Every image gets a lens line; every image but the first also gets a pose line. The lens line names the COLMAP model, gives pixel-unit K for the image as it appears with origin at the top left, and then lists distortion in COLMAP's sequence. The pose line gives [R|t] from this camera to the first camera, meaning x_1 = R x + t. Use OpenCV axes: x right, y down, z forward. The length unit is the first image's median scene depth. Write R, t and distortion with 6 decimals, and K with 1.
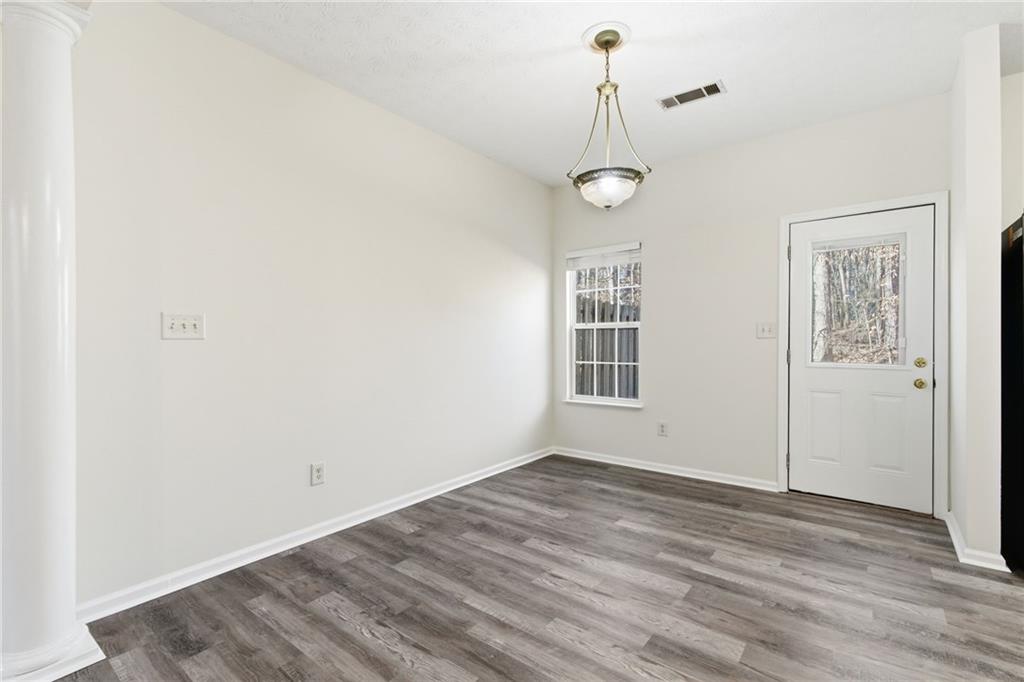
lens RADIAL K [[463.8, 0, 509.2], [0, 463.8, 343.6], [0, 0, 1]] dist [-0.001288, 0.000726]
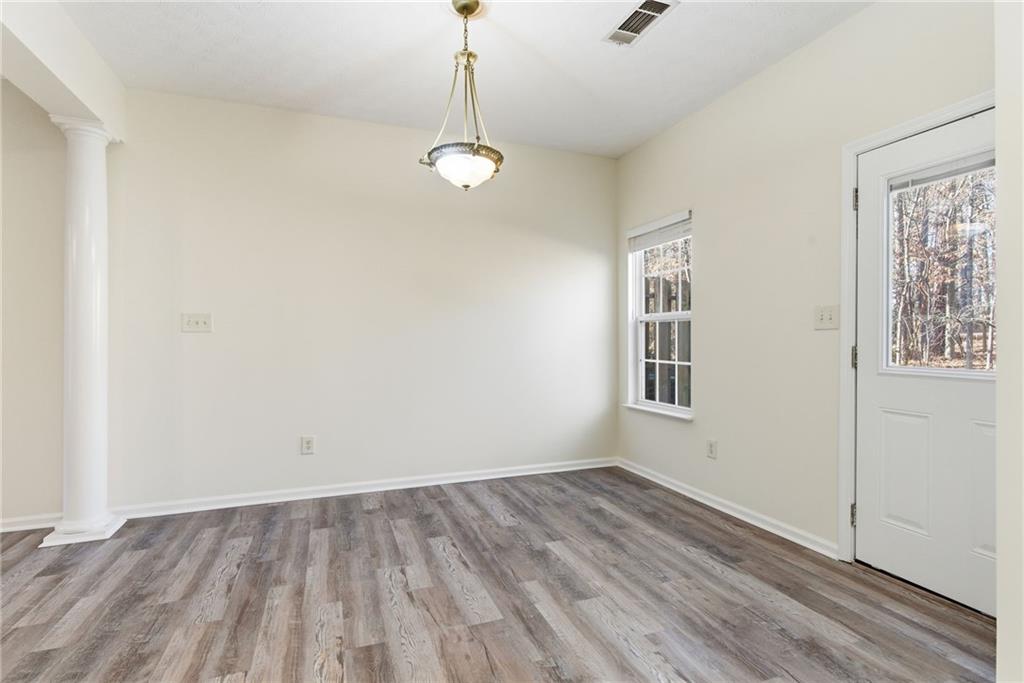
lens RADIAL K [[496.6, 0, 512.0], [0, 496.6, 341.5], [0, 0, 1]] dist [-0.000272, -0.000269]
pose [[0.853069, 0.004999, -0.521773, 0.658230], [-0.005144, 0.999986, 0.001170, 0.008640], [0.521772, 0.001686, 0.853083, 0.170965]]
